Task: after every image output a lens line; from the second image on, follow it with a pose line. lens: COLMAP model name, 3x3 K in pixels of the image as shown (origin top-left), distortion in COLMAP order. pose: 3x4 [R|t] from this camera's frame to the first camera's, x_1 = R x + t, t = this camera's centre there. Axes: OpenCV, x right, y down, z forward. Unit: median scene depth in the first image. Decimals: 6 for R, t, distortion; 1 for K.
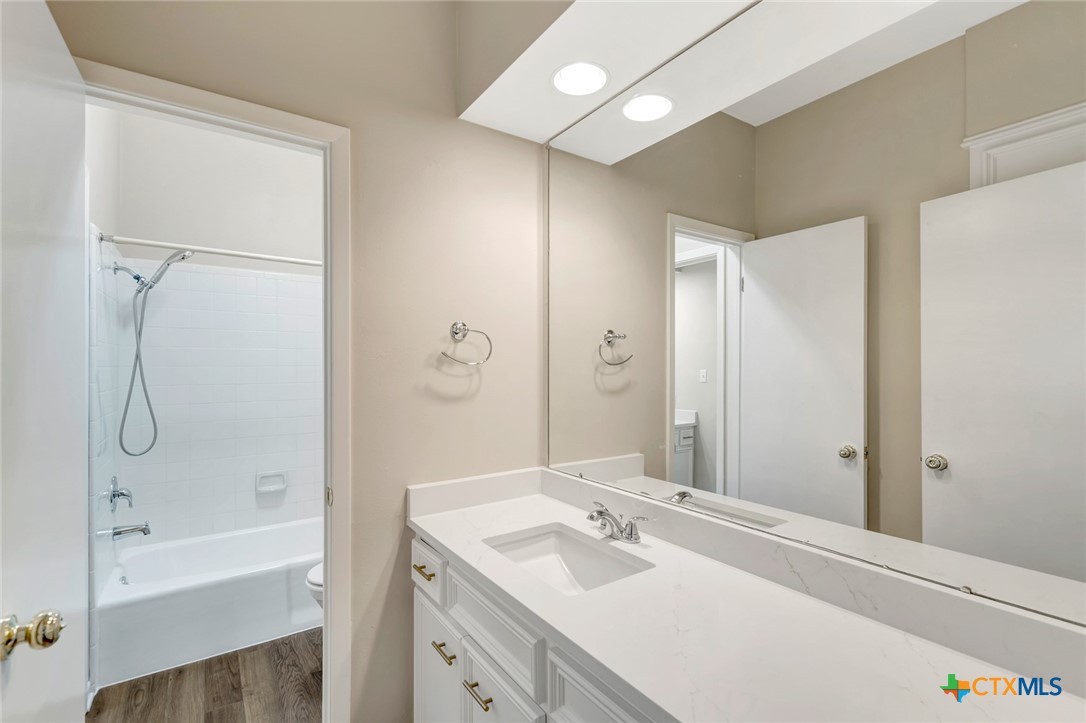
lens RADIAL K [[482.5, 0, 546.5], [0, 482.5, 365.2], [0, 0, 1]] dist [0.004887, -0.001026]
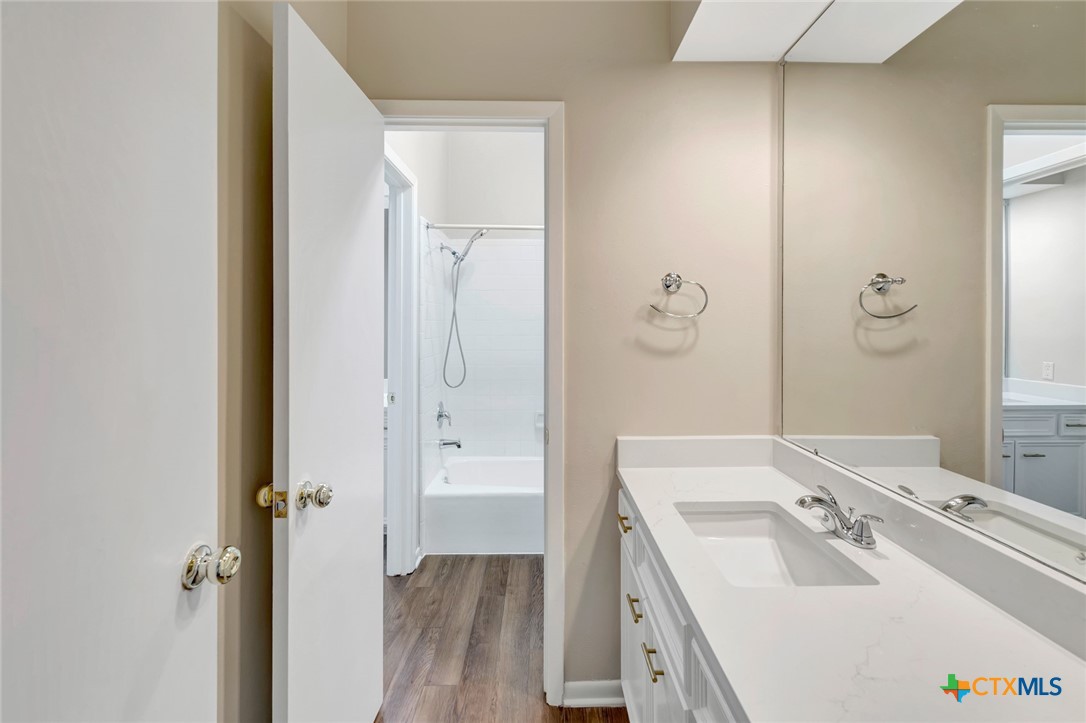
lens RADIAL K [[482.5, 0, 557.3], [0, 482.5, 323.1], [0, 0, 1]] dist [0.004887, -0.001026]
pose [[0.835242, 0.002590, -0.549876, 0.149519], [-0.000546, 0.999992, 0.003880, 0.005670], [0.549882, -0.002940, 0.835237, 0.067404]]
